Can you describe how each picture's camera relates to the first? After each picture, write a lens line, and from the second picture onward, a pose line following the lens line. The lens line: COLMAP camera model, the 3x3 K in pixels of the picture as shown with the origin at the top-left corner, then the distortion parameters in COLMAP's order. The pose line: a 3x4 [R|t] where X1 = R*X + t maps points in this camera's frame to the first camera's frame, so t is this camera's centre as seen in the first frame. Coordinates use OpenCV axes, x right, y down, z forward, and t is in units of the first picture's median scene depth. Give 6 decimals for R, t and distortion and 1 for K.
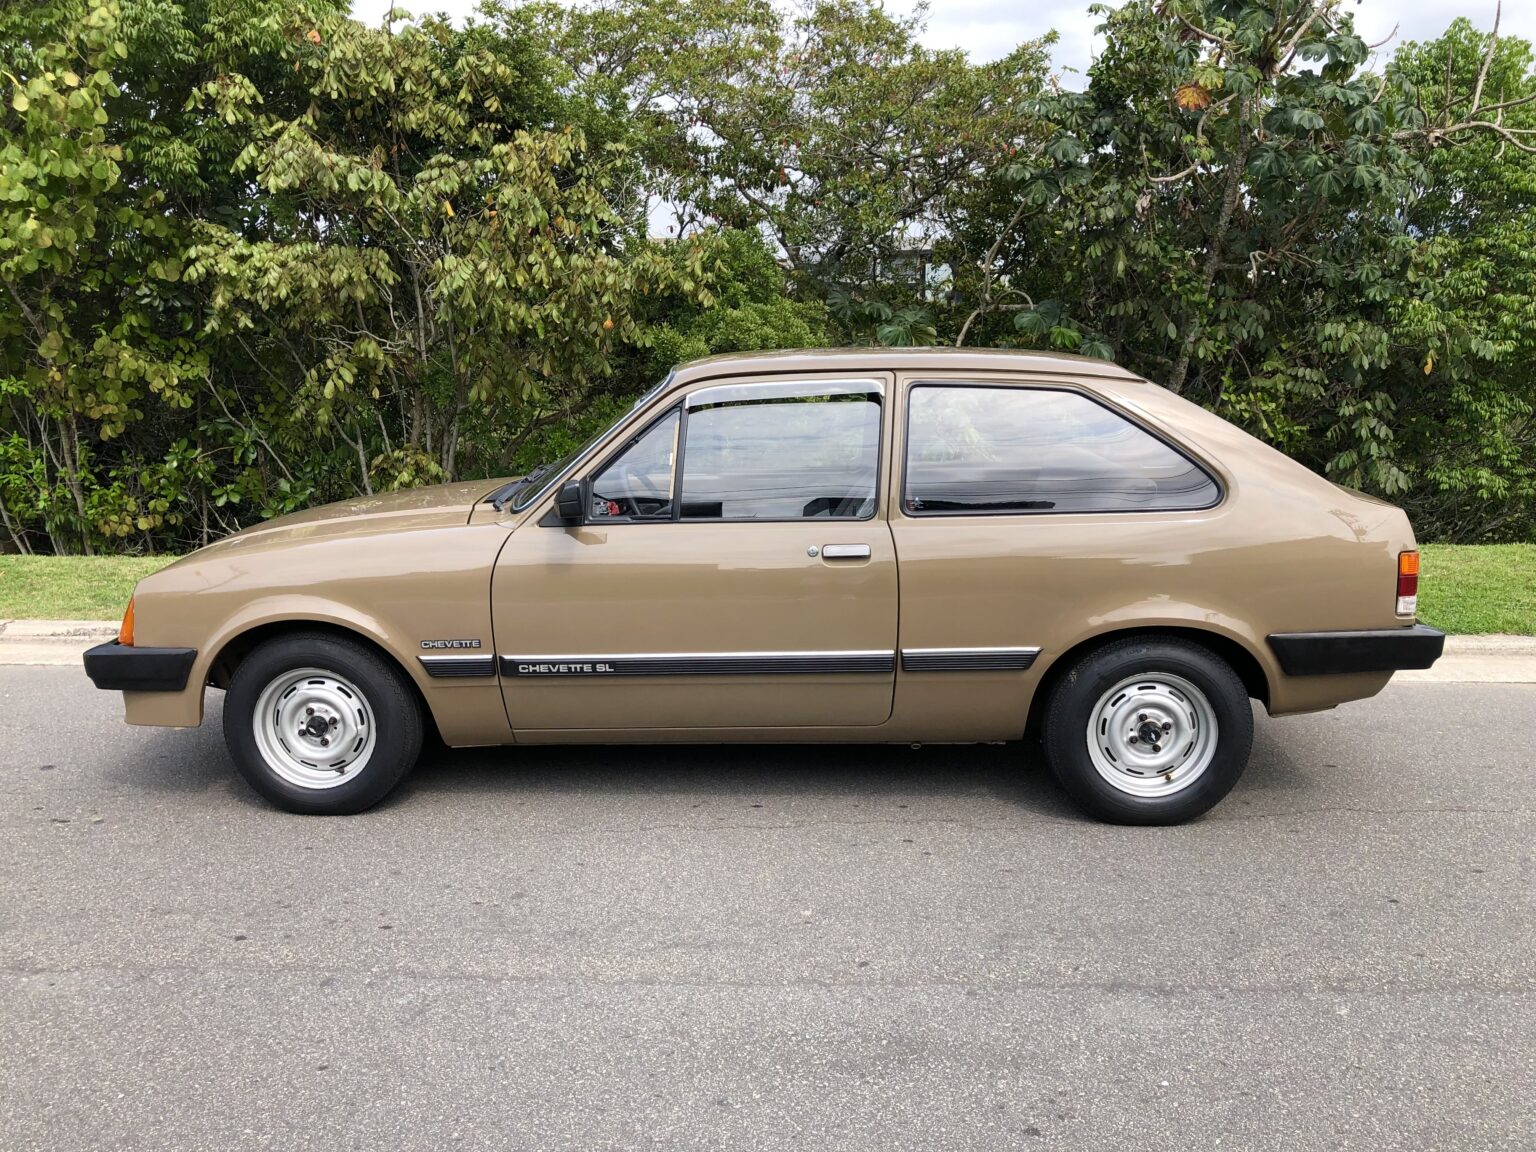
lens RADIAL K [[1239.7, 0, 796.2], [0, 1239.7, 552.4], [0, 0, 1]] dist [0.043474, -0.053244]
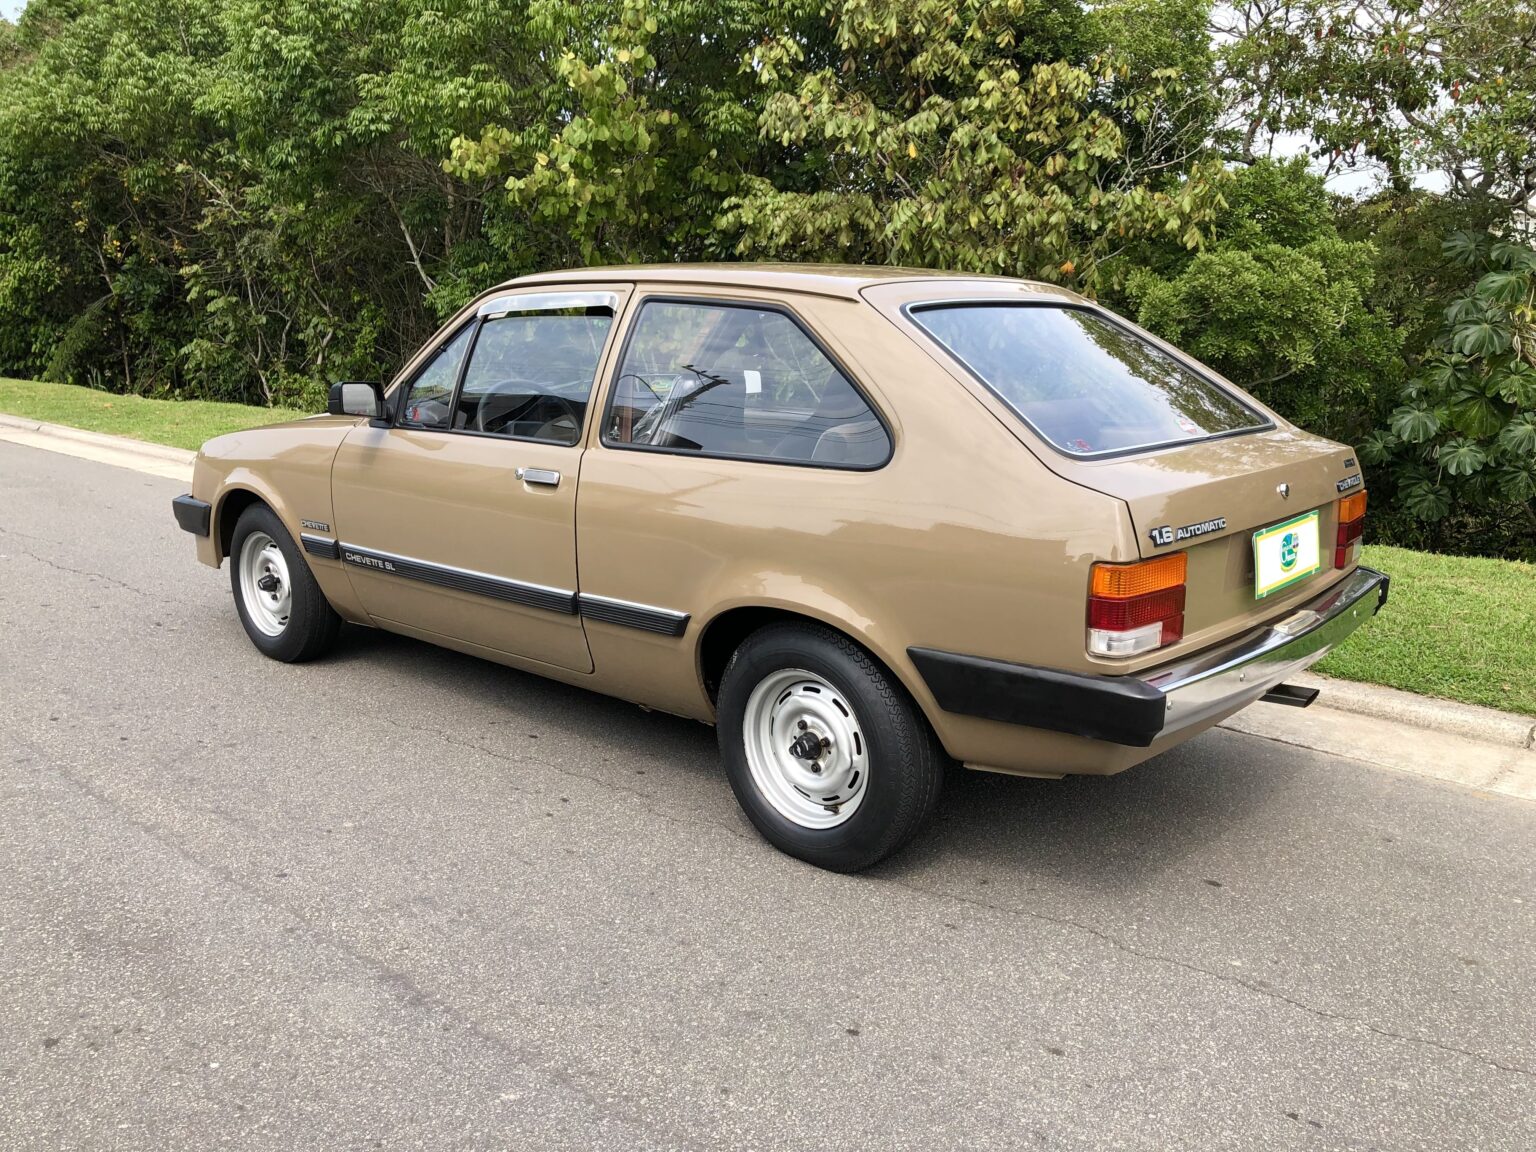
lens RADIAL K [[1237.2, 0, 772.0], [0, 1237.2, 584.1], [0, 0, 1]] dist [0.026945, -0.046080]
pose [[0.787491, 0.152426, -0.597180, 0.716760], [-0.120835, 0.988314, 0.092917, -0.027475], [0.604365, -0.001011, 0.796707, 0.356659]]
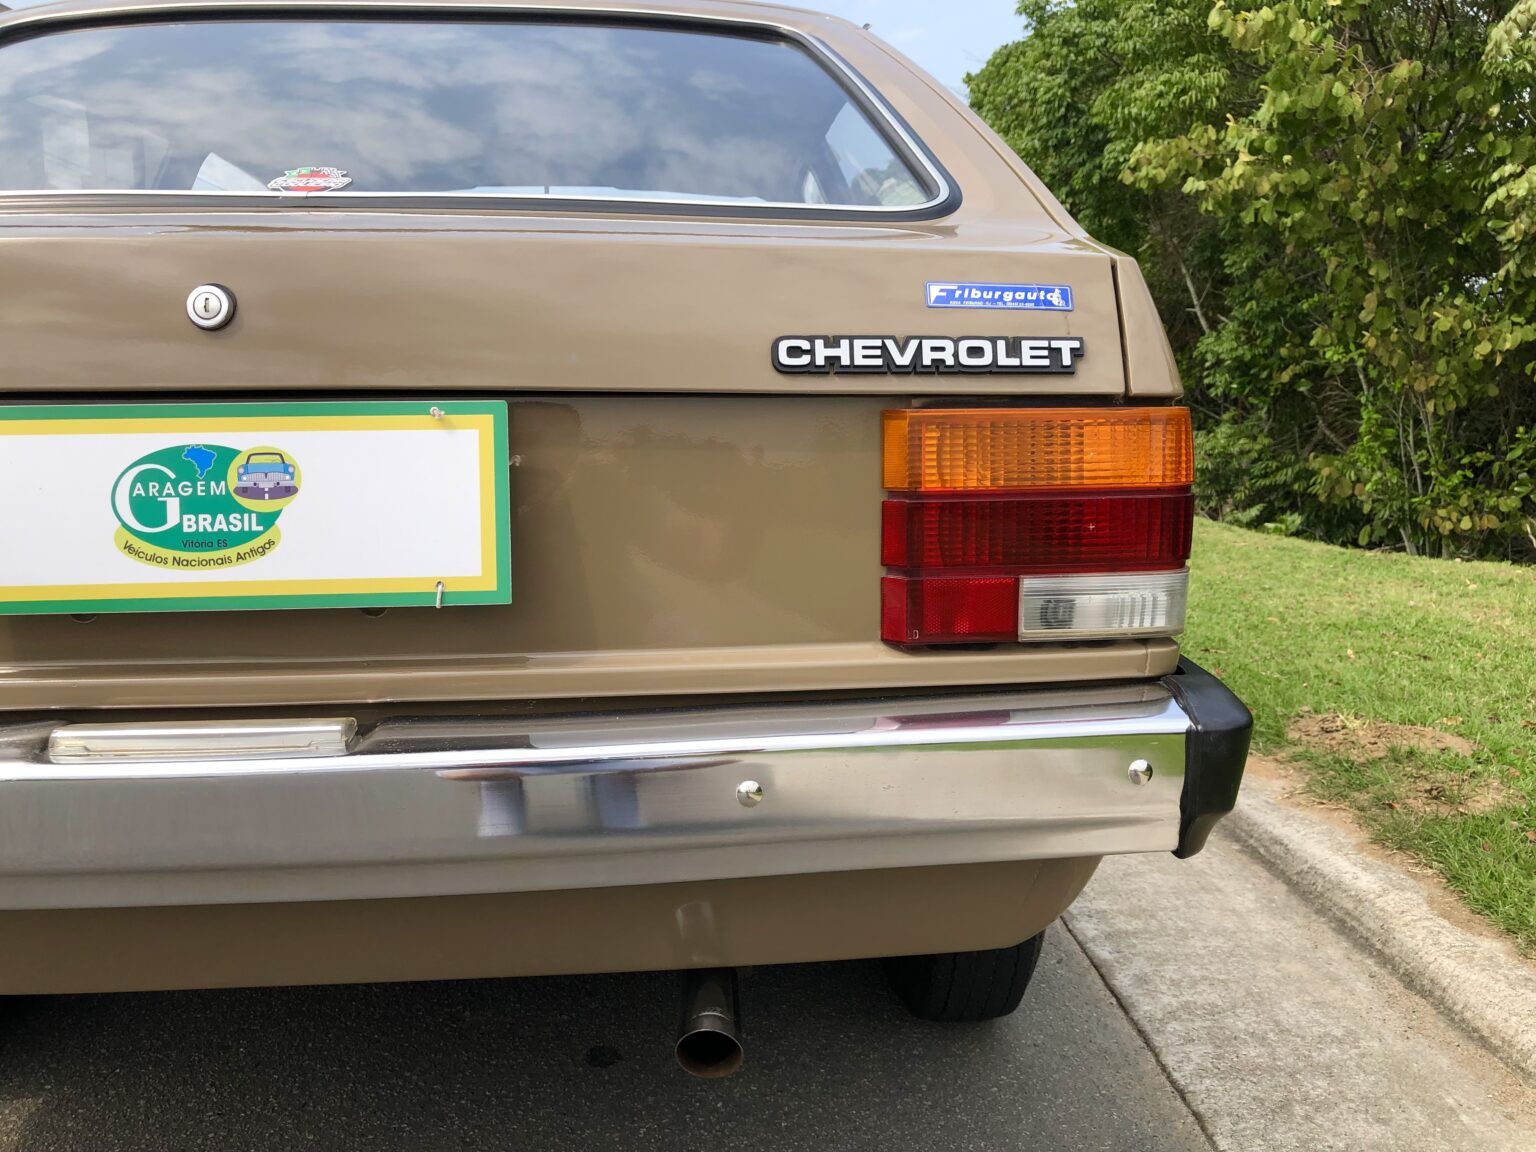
lens RADIAL K [[1269.1, 0, 754.9], [0, 1269.1, 583.2], [0, 0, 1]] dist [0.020399, -0.004953]
pose [[0.119219, 0.149032, -0.981619, 0.773084], [-0.160558, 0.978552, 0.129066, -0.047227], [0.979800, 0.142220, 0.140590, 1.226057]]
